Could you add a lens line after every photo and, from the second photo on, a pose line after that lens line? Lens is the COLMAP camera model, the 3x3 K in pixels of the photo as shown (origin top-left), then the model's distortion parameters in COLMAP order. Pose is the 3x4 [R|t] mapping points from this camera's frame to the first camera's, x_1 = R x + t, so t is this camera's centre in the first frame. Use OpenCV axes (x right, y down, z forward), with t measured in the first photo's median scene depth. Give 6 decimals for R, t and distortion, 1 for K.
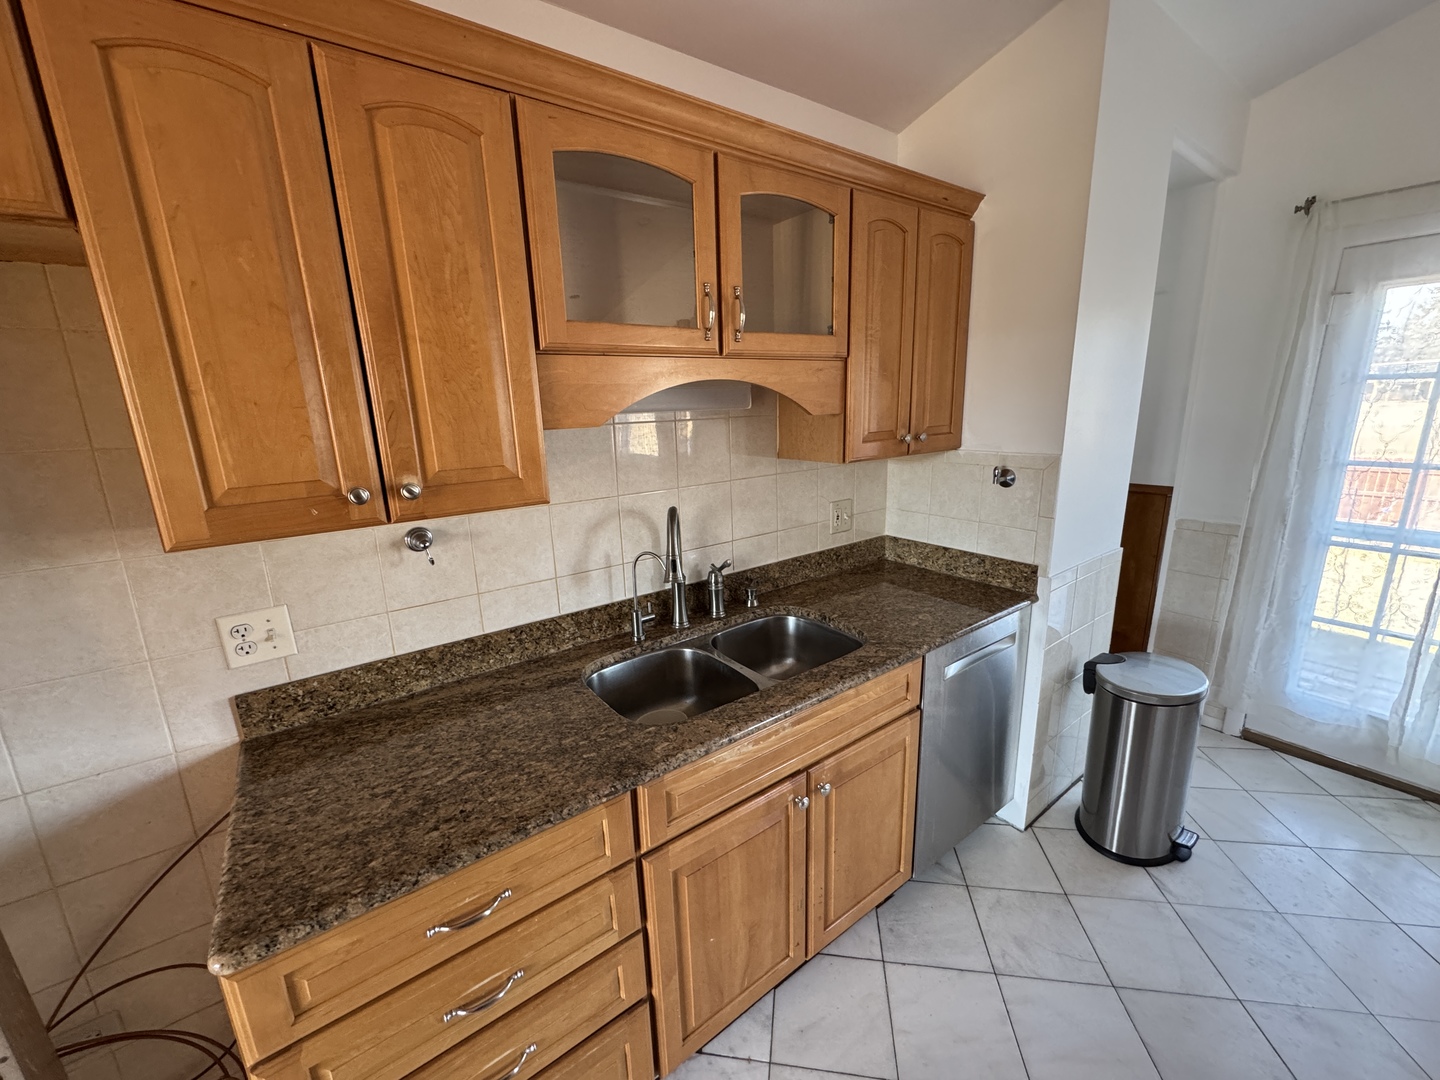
lens RADIAL K [[570.8, 0, 718.9], [0, 570.8, 536.2], [0, 0, 1]] dist [-0.000331, -0.000109]
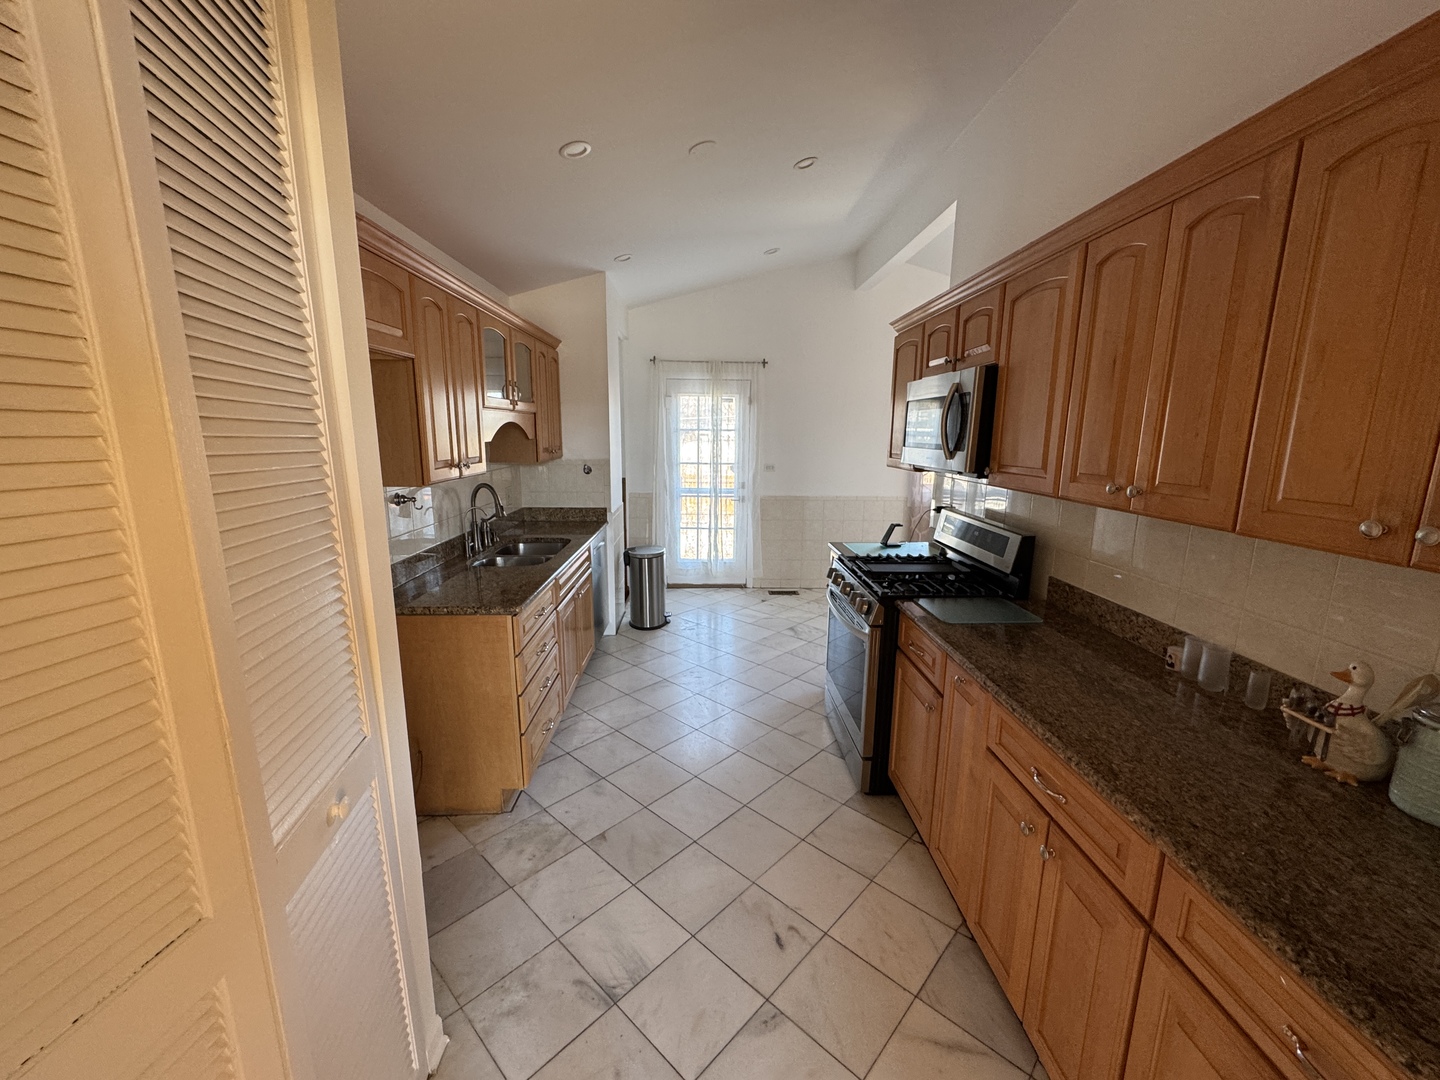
lens RADIAL K [[570.8, 0, 718.9], [0, 570.8, 536.2], [0, 0, 1]] dist [-0.000331, -0.000109]
pose [[0.572219, -0.113504, 0.812209, -0.986396], [0.161804, 0.986534, 0.023872, 0.173652], [-0.803981, 0.117758, 0.582879, -0.630759]]
